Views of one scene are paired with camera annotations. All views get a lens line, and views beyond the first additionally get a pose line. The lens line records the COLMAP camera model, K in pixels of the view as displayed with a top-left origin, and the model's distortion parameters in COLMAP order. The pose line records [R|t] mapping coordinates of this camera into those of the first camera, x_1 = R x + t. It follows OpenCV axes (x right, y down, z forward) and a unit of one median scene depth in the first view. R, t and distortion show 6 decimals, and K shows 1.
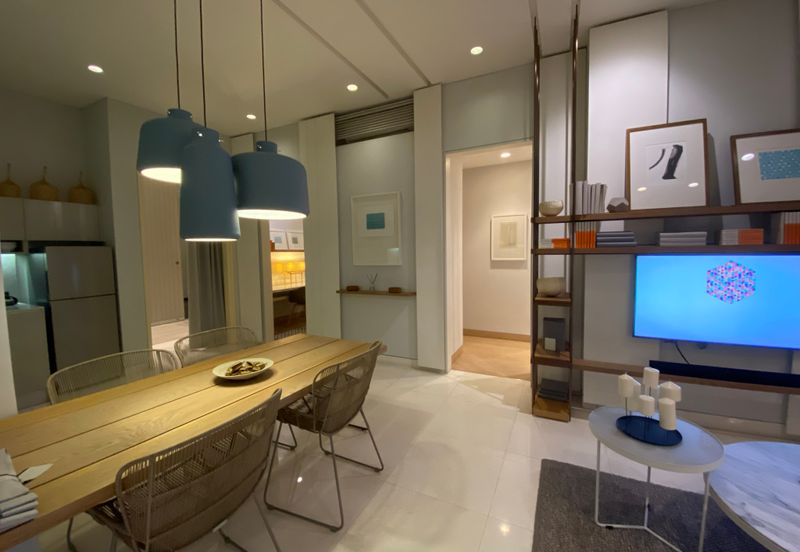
lens RADIAL K [[323.3, 0, 396.9], [0, 323.3, 273.0], [0, 0, 1]] dist [0.021469, -0.020790]
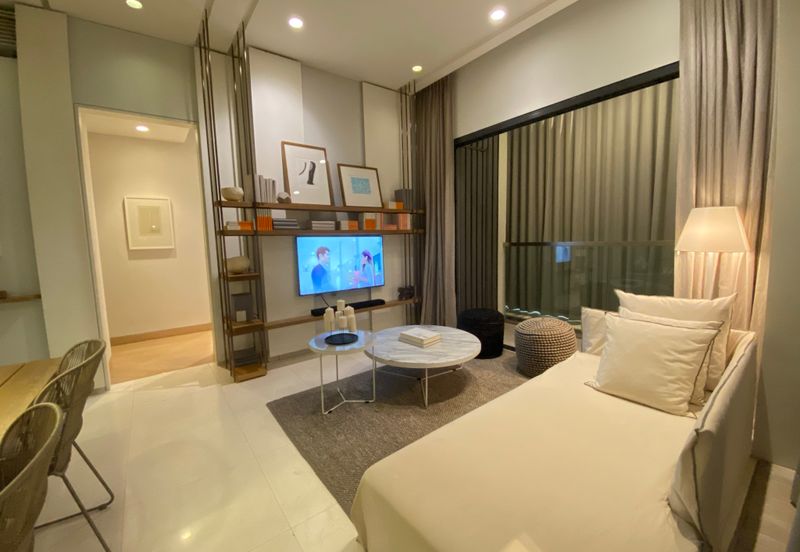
lens RADIAL K [[321.1, 0, 400.0], [0, 321.1, 276.0], [0, 0, 1]] dist [-0.000105, -0.013607]
pose [[0.433227, -0.091643, 0.896614, -0.294125], [0.074898, 0.995037, 0.065513, 0.052100], [-0.898168, 0.038773, 0.437940, 0.017690]]
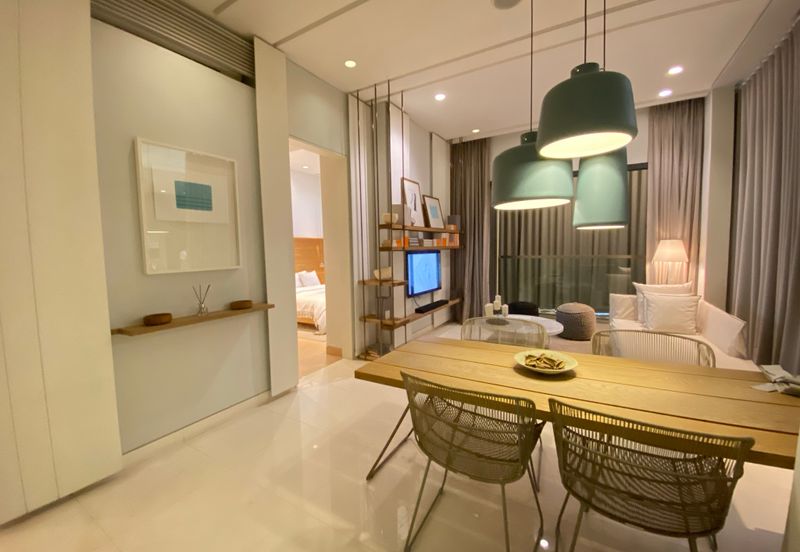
lens RADIAL K [[323.3, 0, 396.9], [0, 323.3, 273.0], [0, 0, 1]] dist [0.021469, -0.020790]
pose [[0.077813, -0.061281, 0.995083, -0.966148], [0.077305, 0.995475, 0.055260, -0.038693], [-0.993966, 0.072624, 0.082199, 0.893590]]
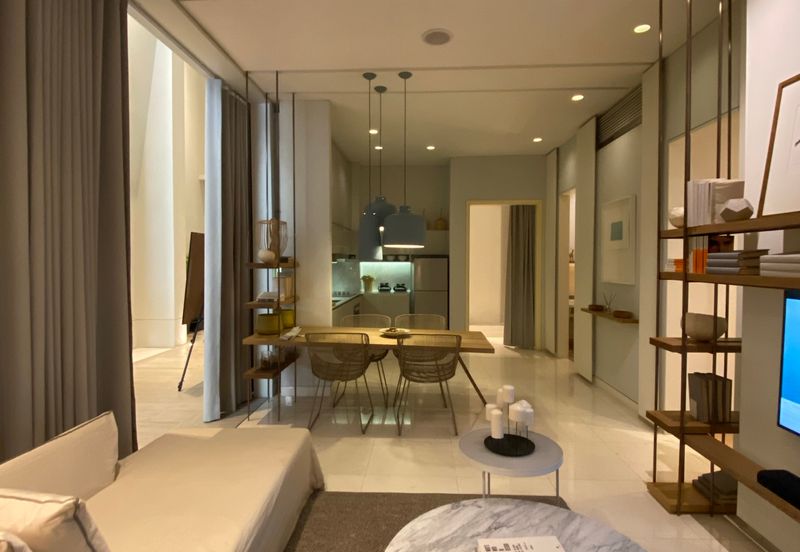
lens RADIAL K [[431.7, 0, 405.5], [0, 431.7, 272.9], [0, 0, 1]] dist [0.016704, -0.017420]
pose [[0.412823, 0.041960, -0.909844, 1.131675], [-0.066669, 0.997651, 0.015760, -0.049785], [0.908368, 0.054152, 0.414651, 0.036675]]
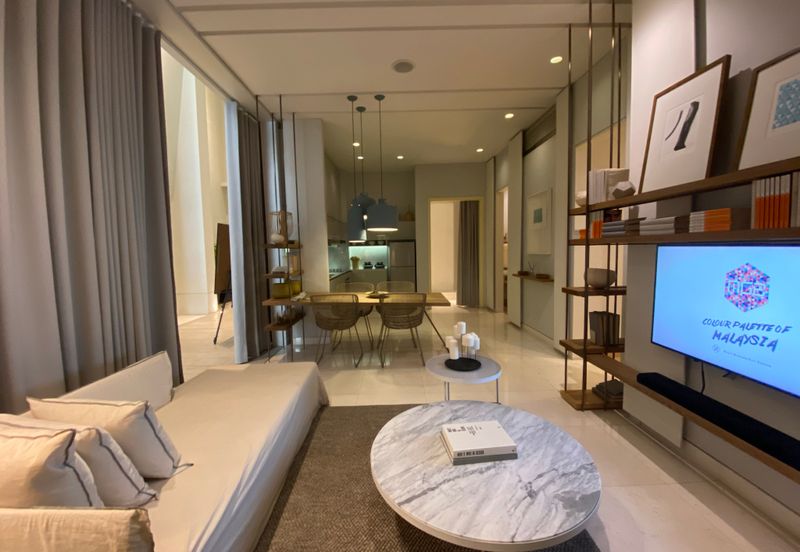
lens RADIAL K [[323.3, 0, 396.9], [0, 323.3, 273.0], [0, 0, 1]] dist [0.021469, -0.020790]
pose [[0.453873, 0.071230, -0.888215, 1.140062], [-0.043105, 0.997388, 0.057959, -0.004486], [0.890023, 0.011980, 0.455758, 0.027866]]
